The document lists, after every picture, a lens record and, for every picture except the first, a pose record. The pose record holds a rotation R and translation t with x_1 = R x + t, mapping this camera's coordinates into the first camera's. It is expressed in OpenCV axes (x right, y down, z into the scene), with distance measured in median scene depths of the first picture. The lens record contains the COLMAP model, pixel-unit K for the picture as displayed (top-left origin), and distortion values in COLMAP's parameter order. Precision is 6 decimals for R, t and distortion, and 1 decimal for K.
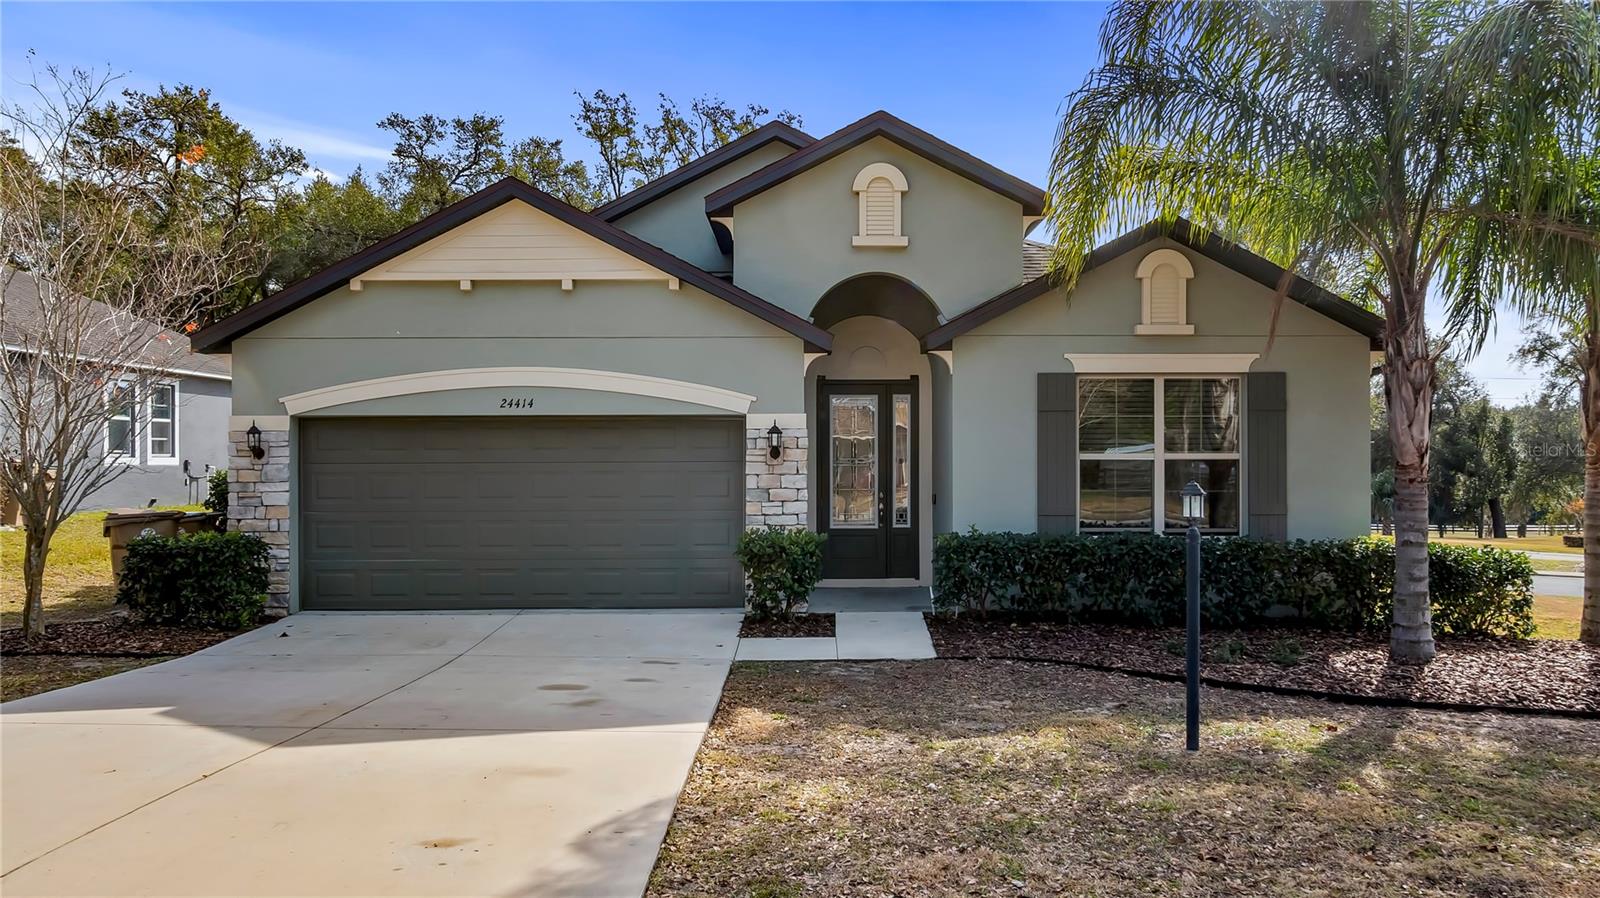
lens RADIAL K [[1198.8, 0, 800.0], [0, 1198.8, 449.0], [0, 0, 1]] dist [0.001527, 0.006705]
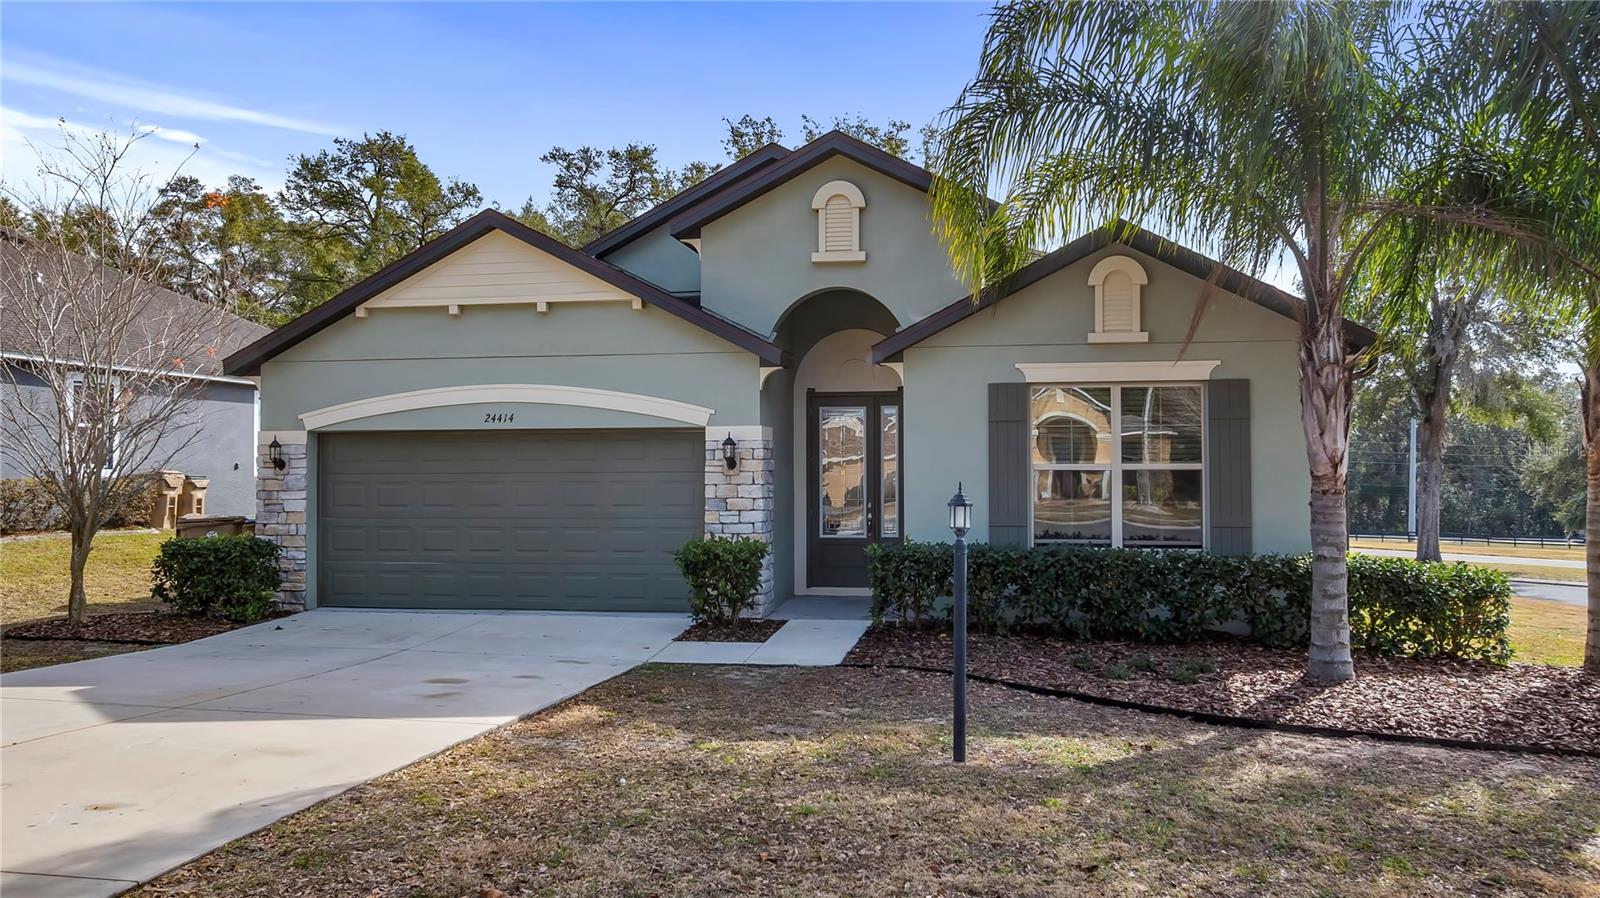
lens RADIAL K [[1186.1, 0, 798.7], [0, 1186.1, 433.5], [0, 0, 1]] dist [0.002946, 0.003641]
pose [[0.983827, -0.006066, -0.179016, 0.219710], [0.002173, 0.999757, -0.021934, -0.000189], [0.179106, 0.021190, 0.983602, -0.000080]]
